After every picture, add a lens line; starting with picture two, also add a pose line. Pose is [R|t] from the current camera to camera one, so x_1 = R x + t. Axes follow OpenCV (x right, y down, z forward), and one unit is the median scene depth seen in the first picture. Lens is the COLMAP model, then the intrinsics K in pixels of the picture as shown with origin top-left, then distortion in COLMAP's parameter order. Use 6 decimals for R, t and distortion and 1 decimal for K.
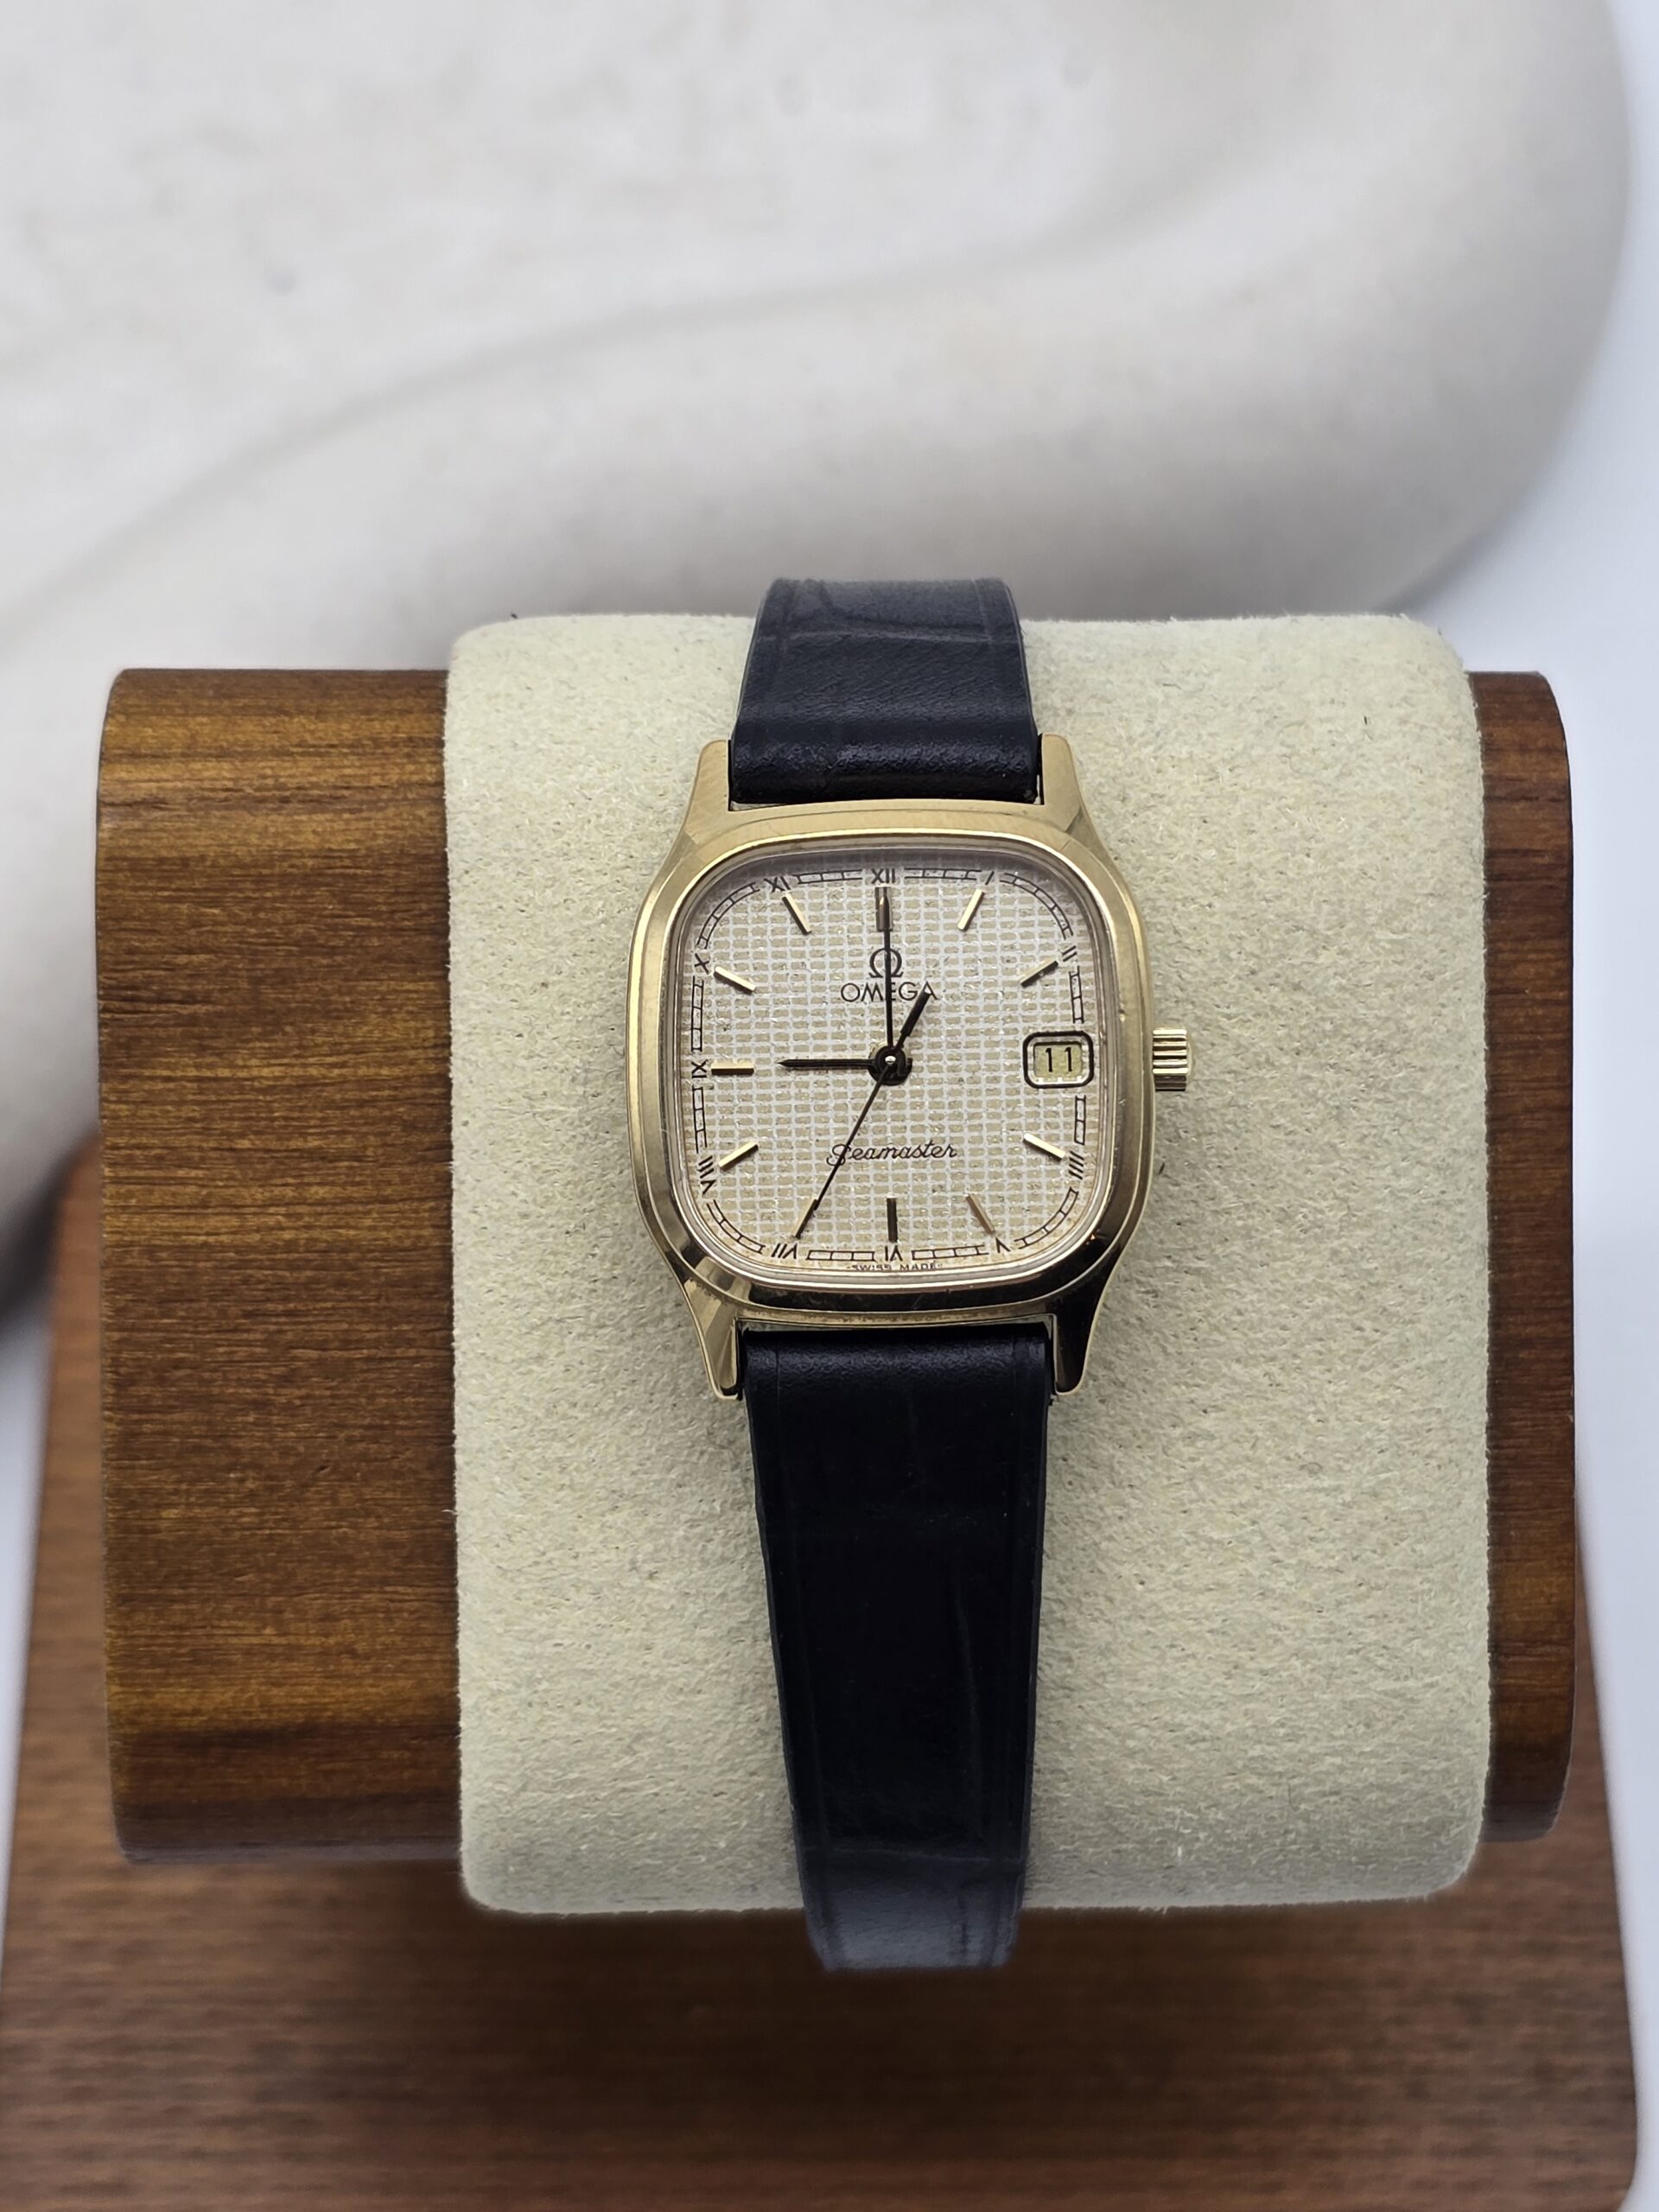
lens RADIAL K [[3561.4, 0, 838.9], [0, 3561.4, 1129.1], [0, 0, 1]] dist [-0.048412, 0.000000]
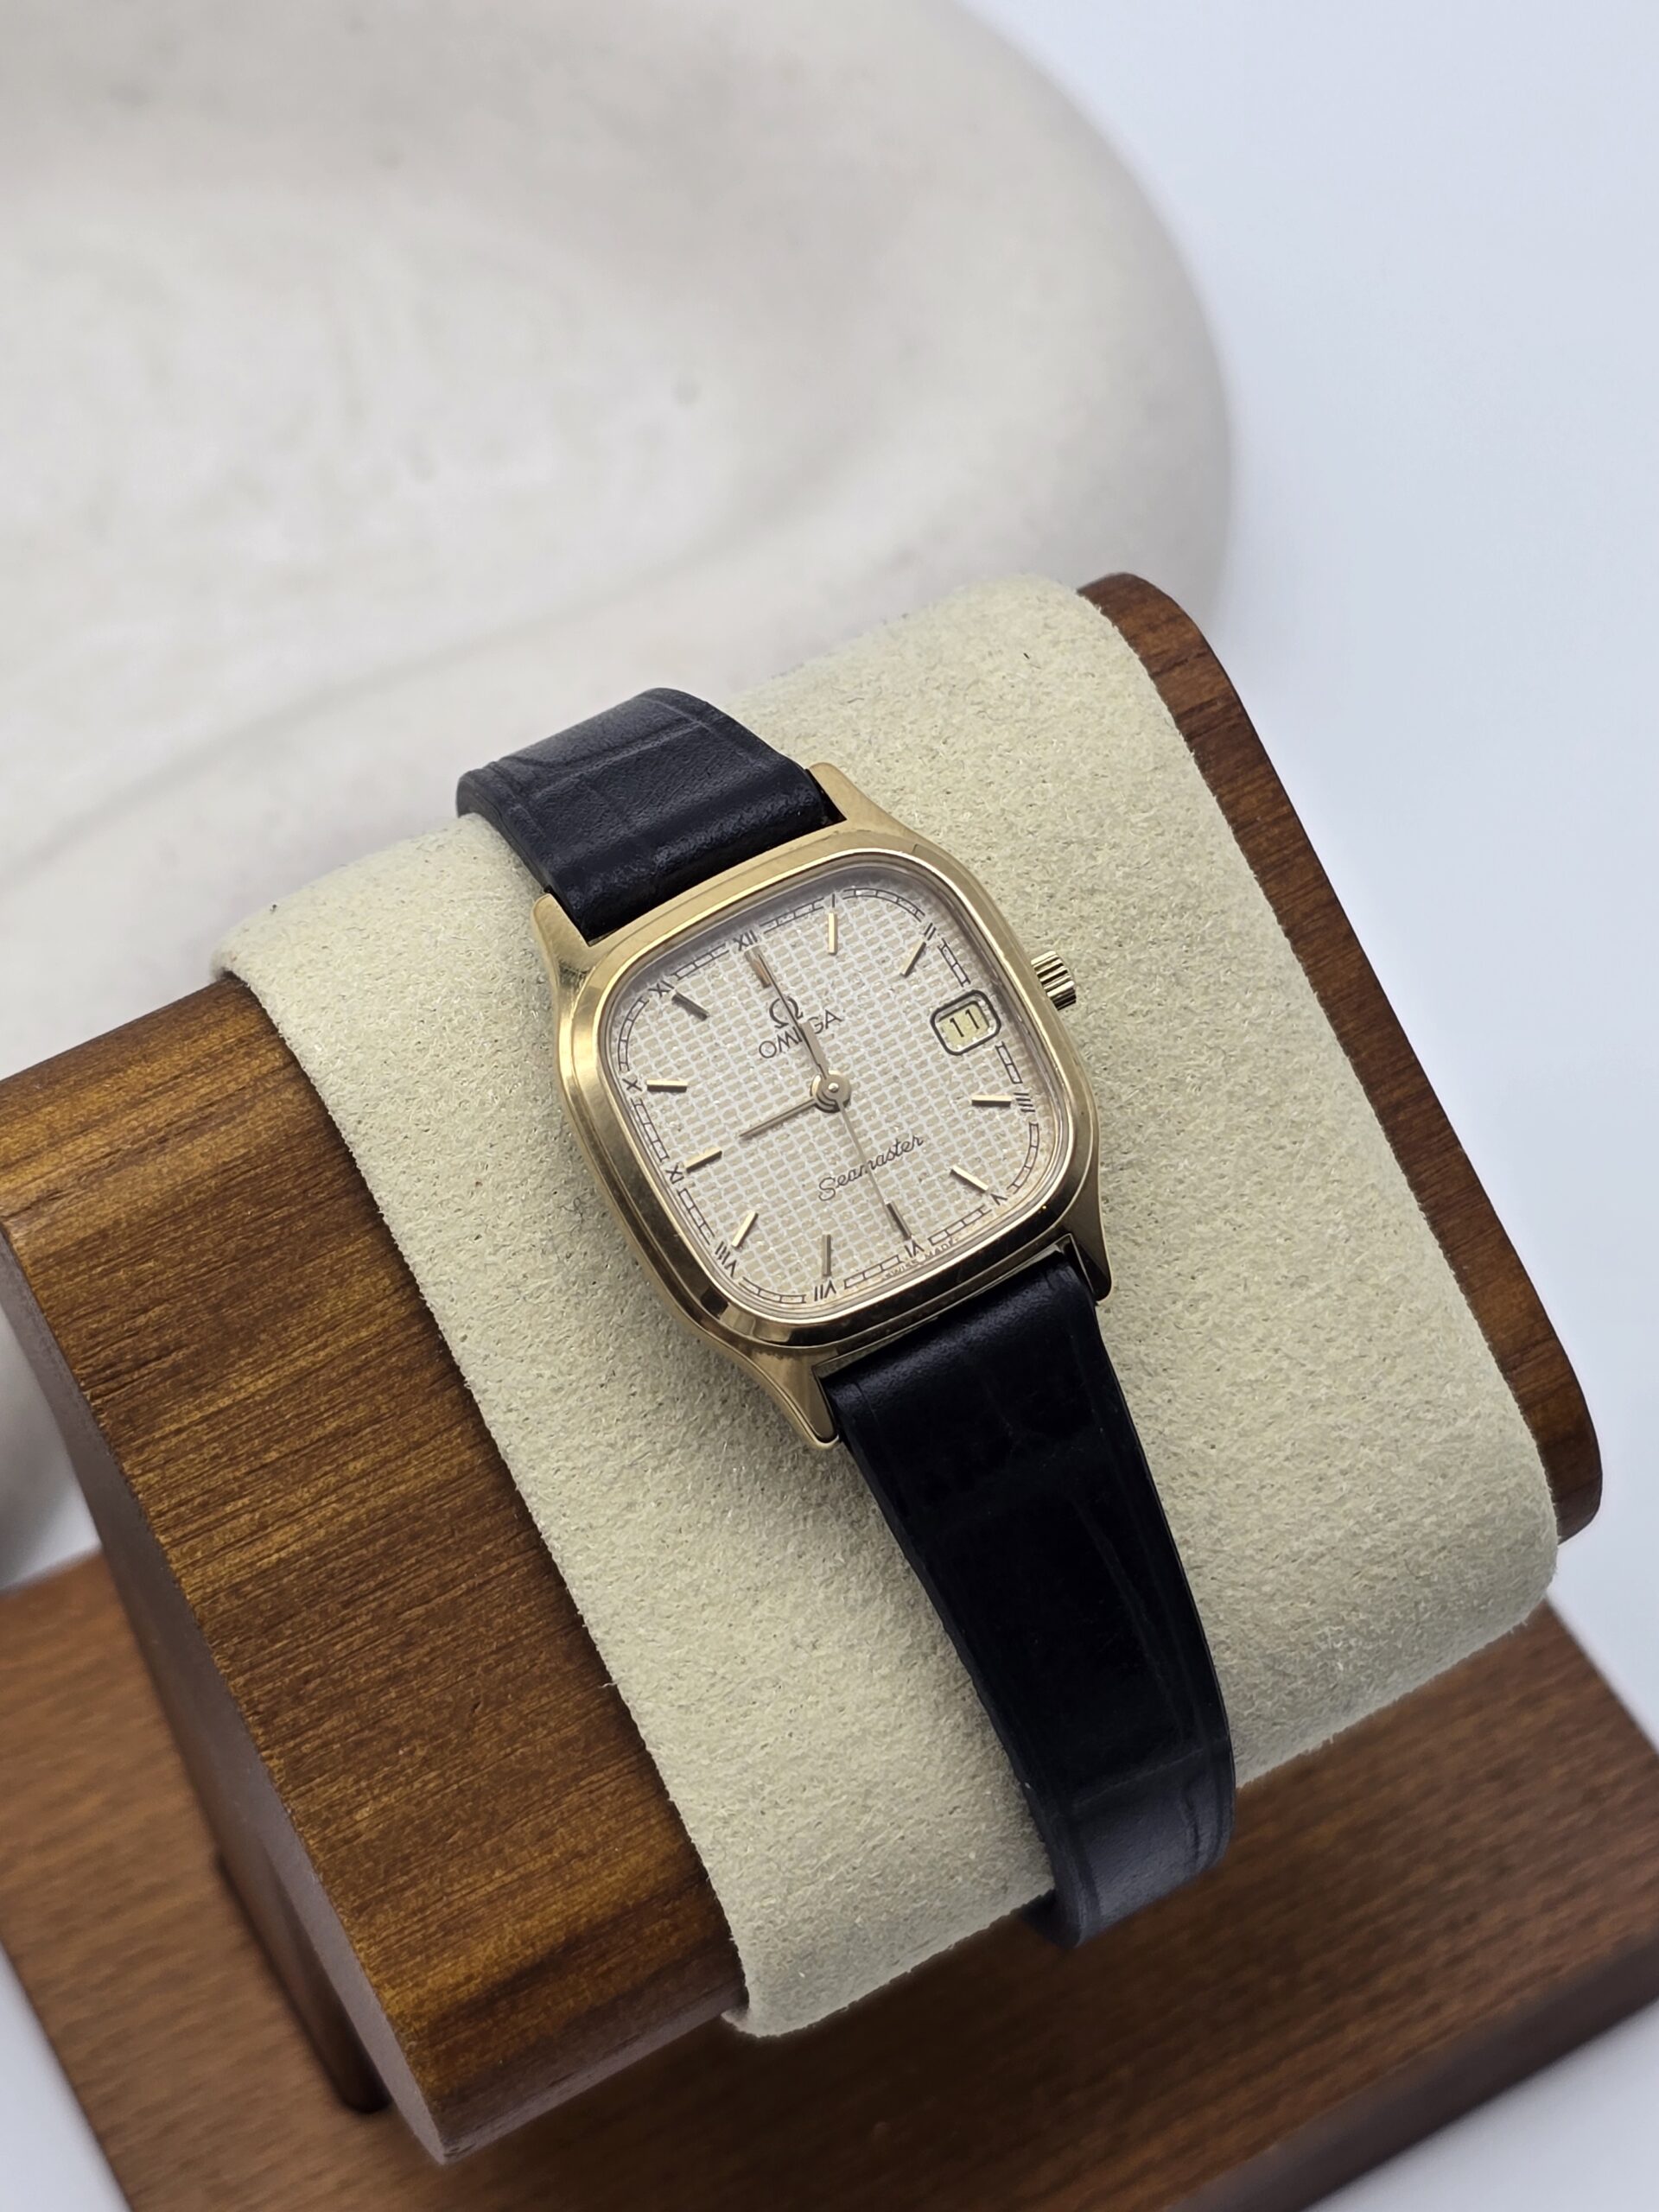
lens RADIAL K [[3561.4, 0, 813.1], [0, 3561.4, 1090.6], [0, 0, 1]] dist [-0.048412, 0.000000]
pose [[0.881239, -0.427706, 0.201212, -0.191562], [0.443479, 0.895441, -0.038891, 0.019047], [-0.163539, 0.123505, 0.978775, -0.048333]]
